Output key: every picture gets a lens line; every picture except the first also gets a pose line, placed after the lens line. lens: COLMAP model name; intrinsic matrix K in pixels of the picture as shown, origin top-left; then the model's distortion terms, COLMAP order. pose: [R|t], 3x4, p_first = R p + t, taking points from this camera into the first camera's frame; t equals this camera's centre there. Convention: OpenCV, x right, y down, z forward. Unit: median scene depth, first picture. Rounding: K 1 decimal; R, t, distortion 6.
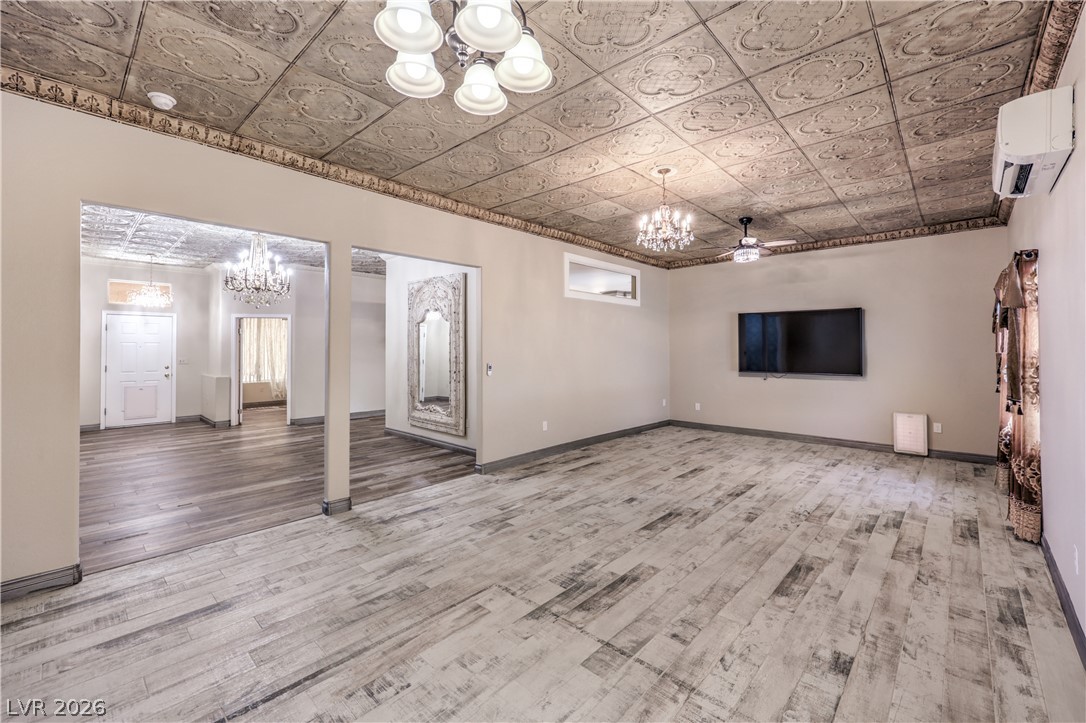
lens RADIAL K [[453.3, 0, 540.8], [0, 453.3, 351.4], [0, 0, 1]] dist [-0.001298, 0.000009]
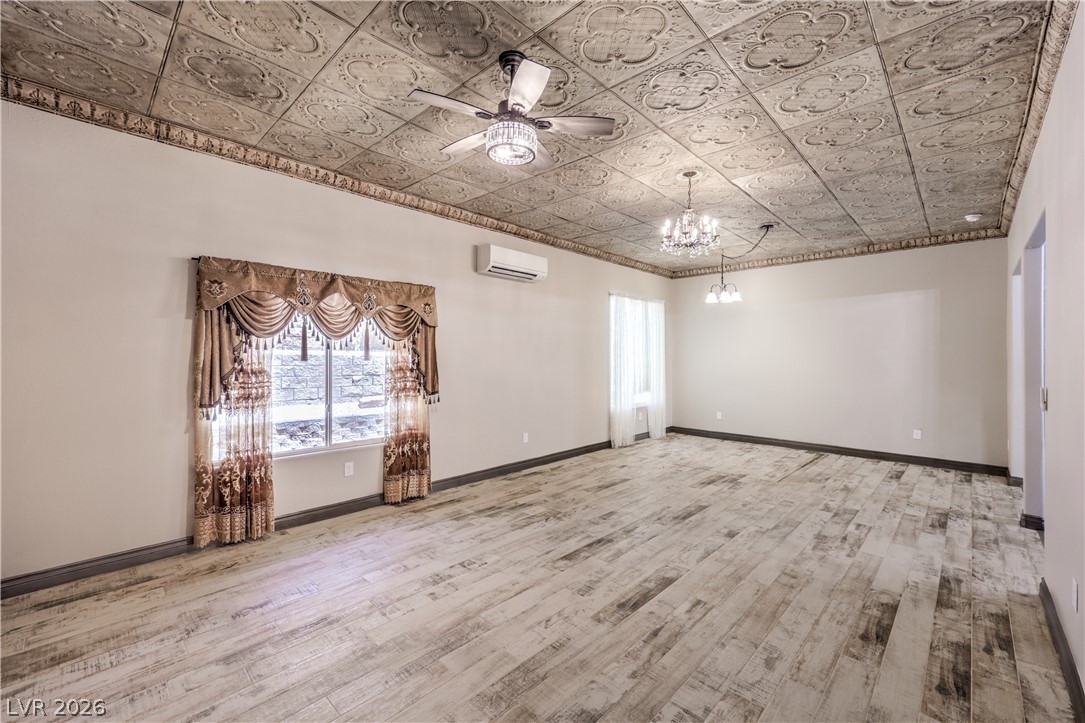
lens RADIAL K [[452.8, 0, 543.4], [0, 452.8, 356.4], [0, 0, 1]] dist [-0.001298, 0.000009]
pose [[-0.999944, 0.000382, 0.010559, 0.604958], [0.000438, 0.999986, 0.005248, -0.013418], [-0.010557, 0.005252, -0.999930, 2.066790]]
